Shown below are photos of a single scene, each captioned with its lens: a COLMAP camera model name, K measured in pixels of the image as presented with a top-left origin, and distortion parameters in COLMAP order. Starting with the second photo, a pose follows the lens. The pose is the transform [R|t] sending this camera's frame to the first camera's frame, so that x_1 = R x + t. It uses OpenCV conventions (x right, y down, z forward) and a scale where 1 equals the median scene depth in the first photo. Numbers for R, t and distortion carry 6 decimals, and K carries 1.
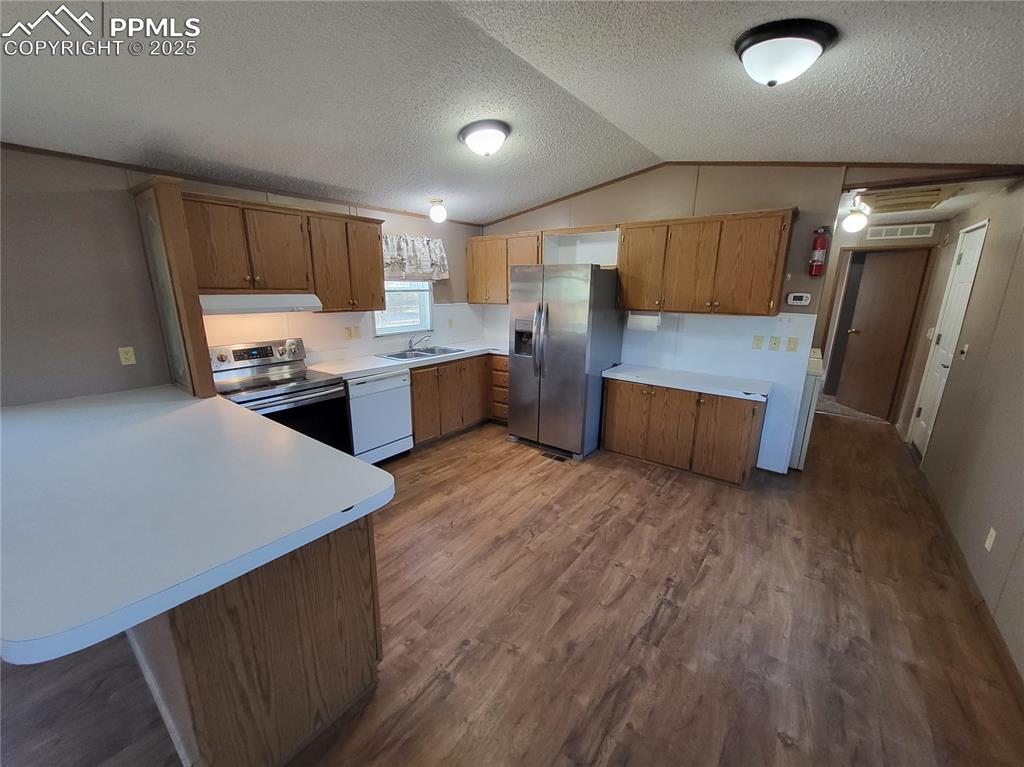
lens RADIAL K [[405.3, 0, 510.6], [0, 405.3, 386.9], [0, 0, 1]] dist [-0.001385, -0.000024]
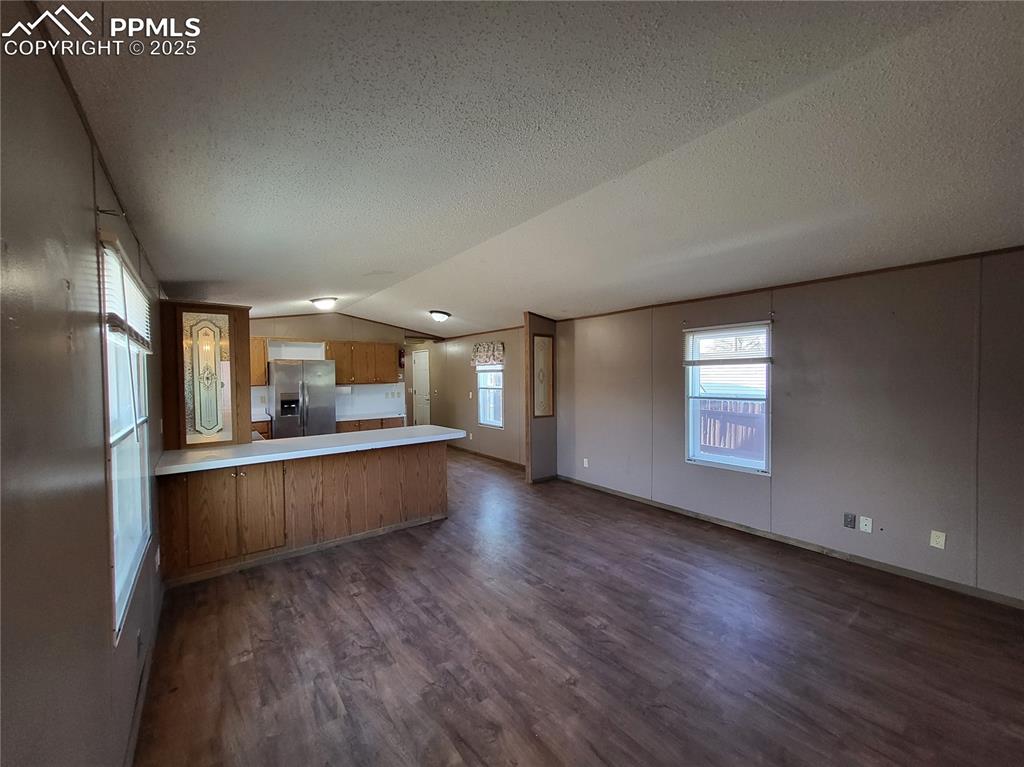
lens RADIAL K [[405.3, 0, 517.0], [0, 405.3, 382.6], [0, 0, 1]] dist [-0.001385, -0.000024]
pose [[0.238951, -0.040430, 0.970190, -1.403171], [0.245960, 0.969070, -0.020195, 0.044175], [-0.939365, 0.243453, 0.241504, -0.241843]]
